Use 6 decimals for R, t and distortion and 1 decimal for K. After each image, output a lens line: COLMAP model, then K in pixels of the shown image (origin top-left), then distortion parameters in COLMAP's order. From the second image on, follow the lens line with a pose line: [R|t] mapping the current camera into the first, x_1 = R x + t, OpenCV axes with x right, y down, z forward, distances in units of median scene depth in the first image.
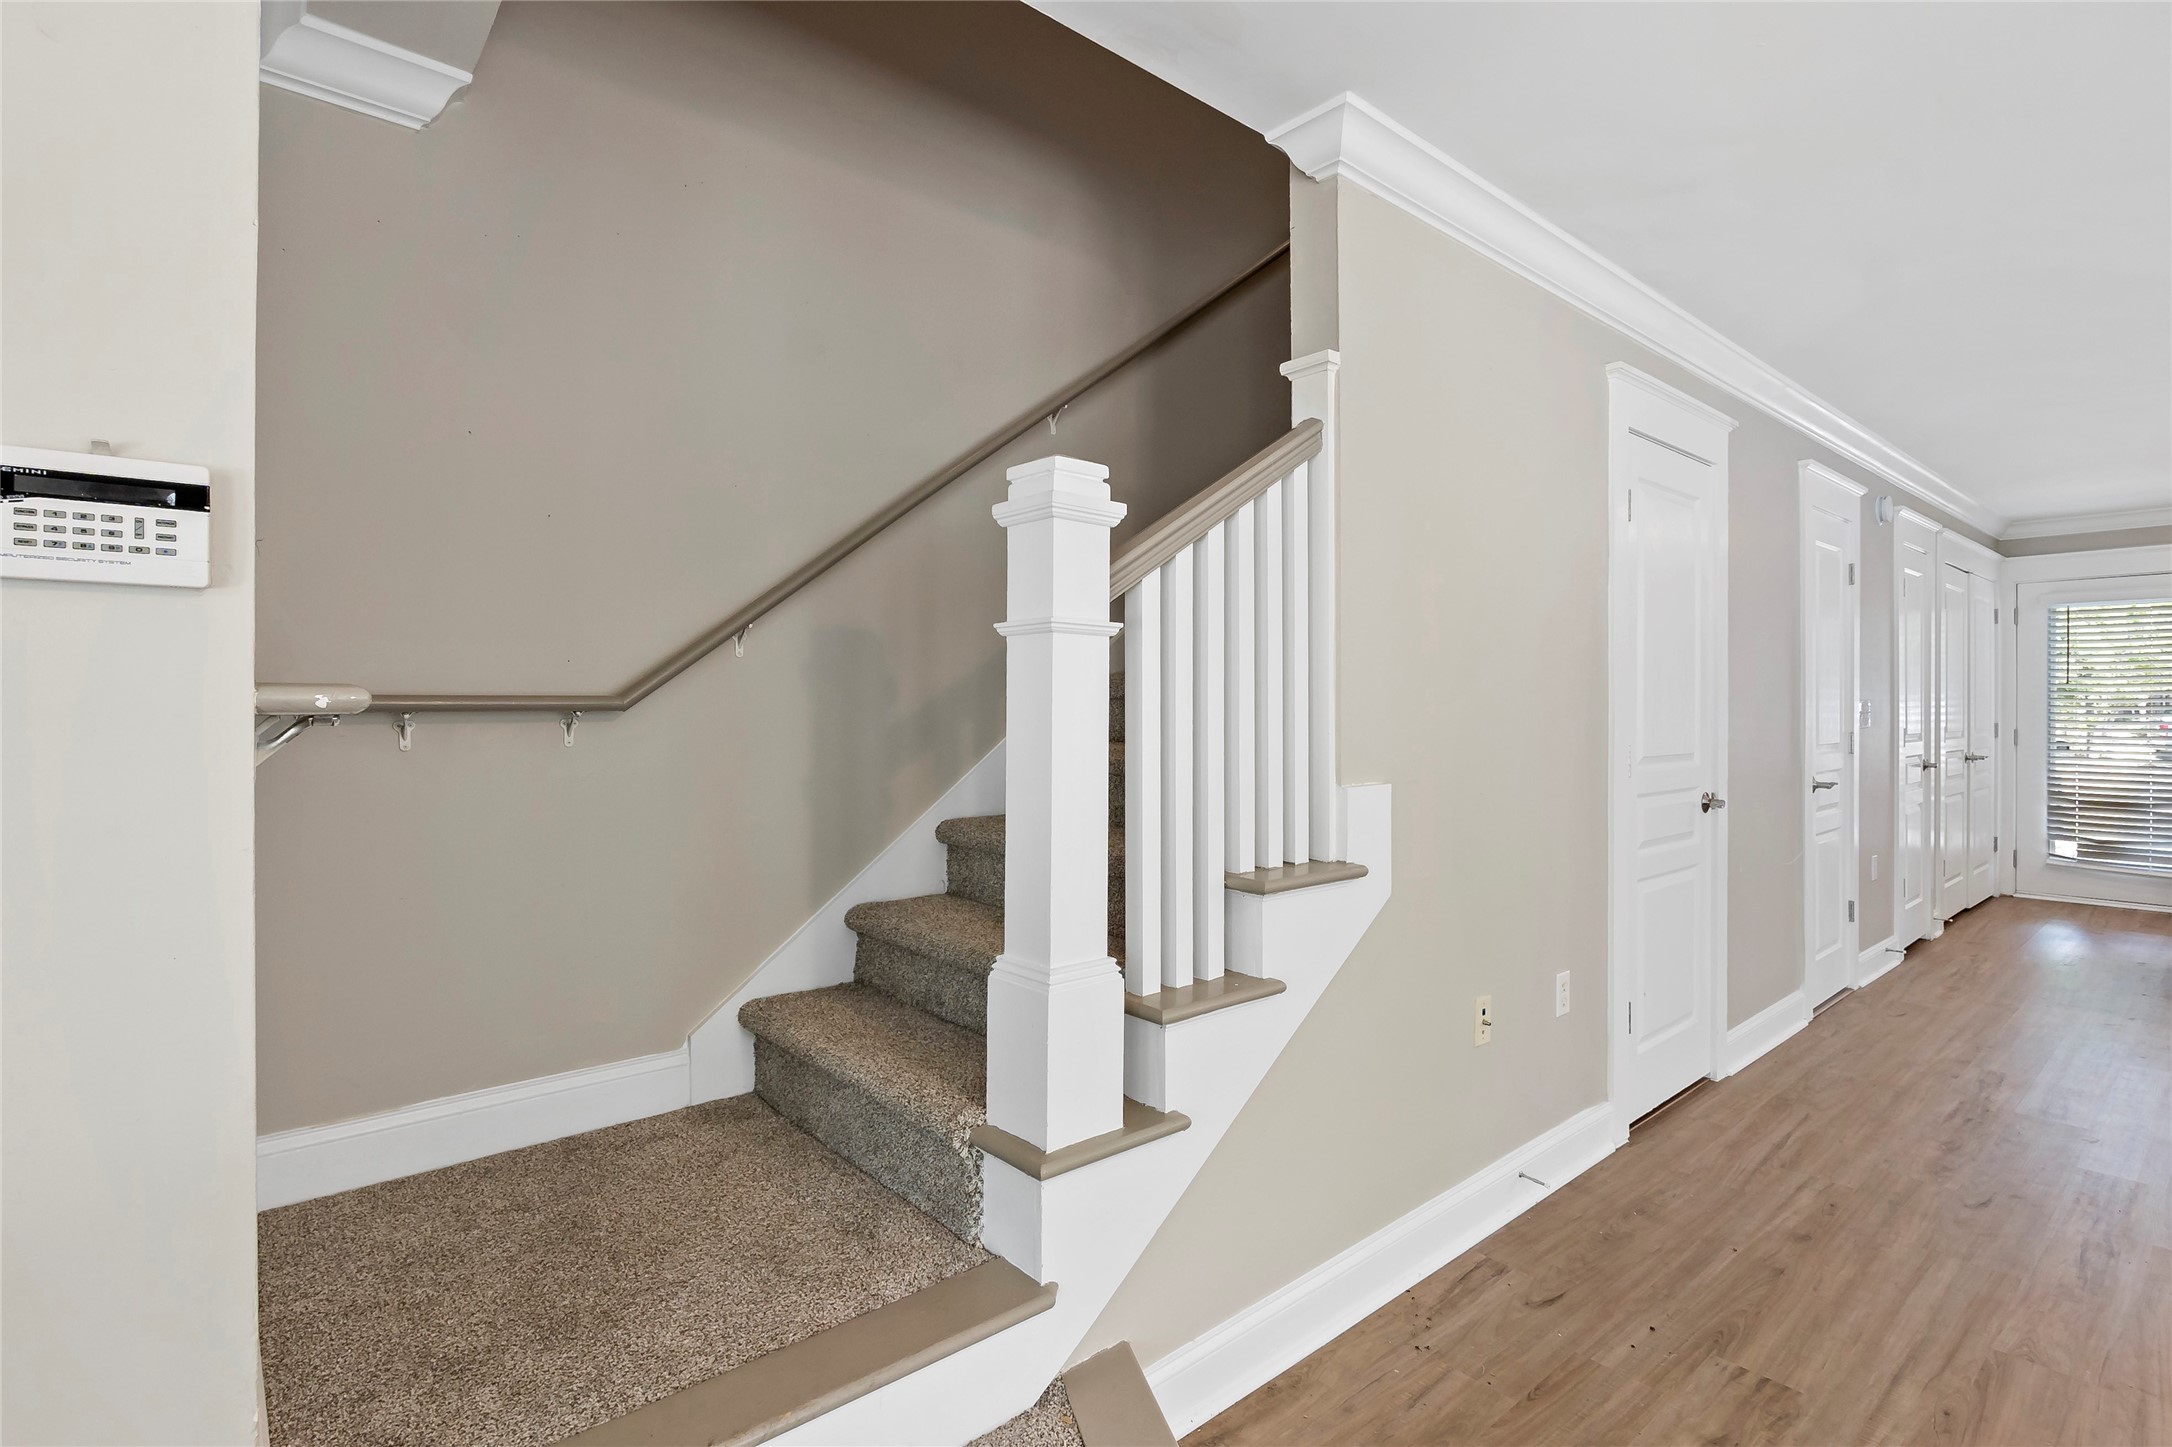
lens RADIAL K [[1030.5, 0, 1083.1], [0, 1030.5, 707.8], [0, 0, 1]] dist [0.001879, -0.000081]
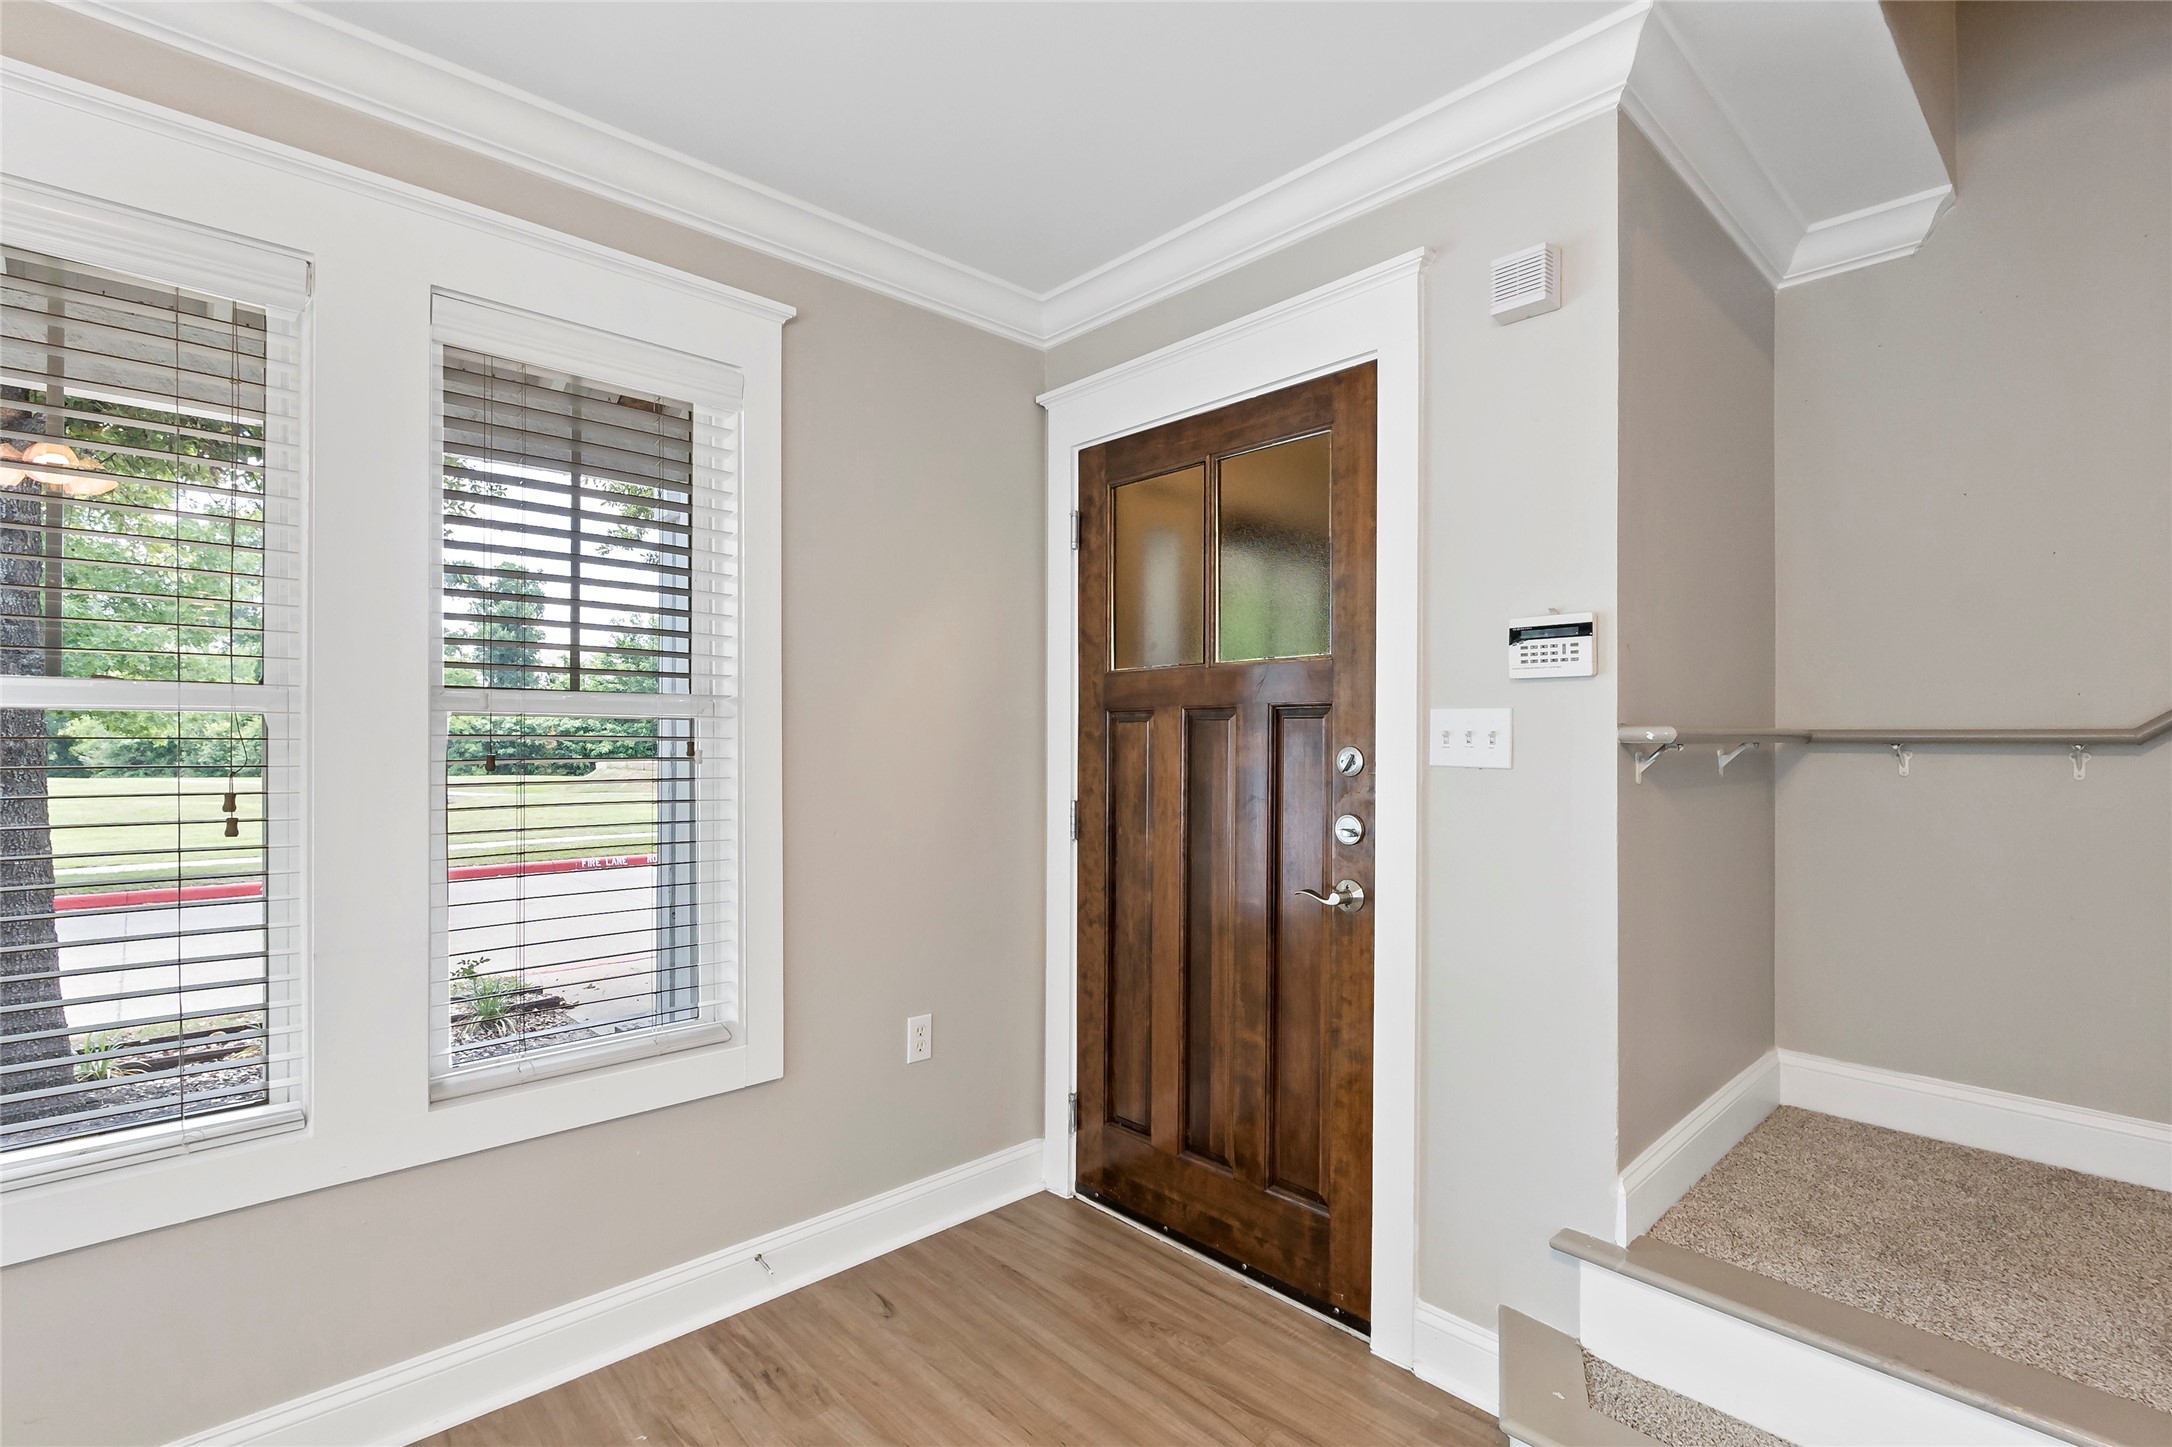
lens RADIAL K [[1030.5, 0, 1085.2], [0, 1030.5, 731.5], [0, 0, 1]] dist [0.001879, -0.000081]
pose [[0.054247, -0.003730, -0.998521, 0.789000], [-0.003721, 0.999985, -0.003938, -0.002732], [0.998521, 0.003929, 0.054232, -0.021434]]
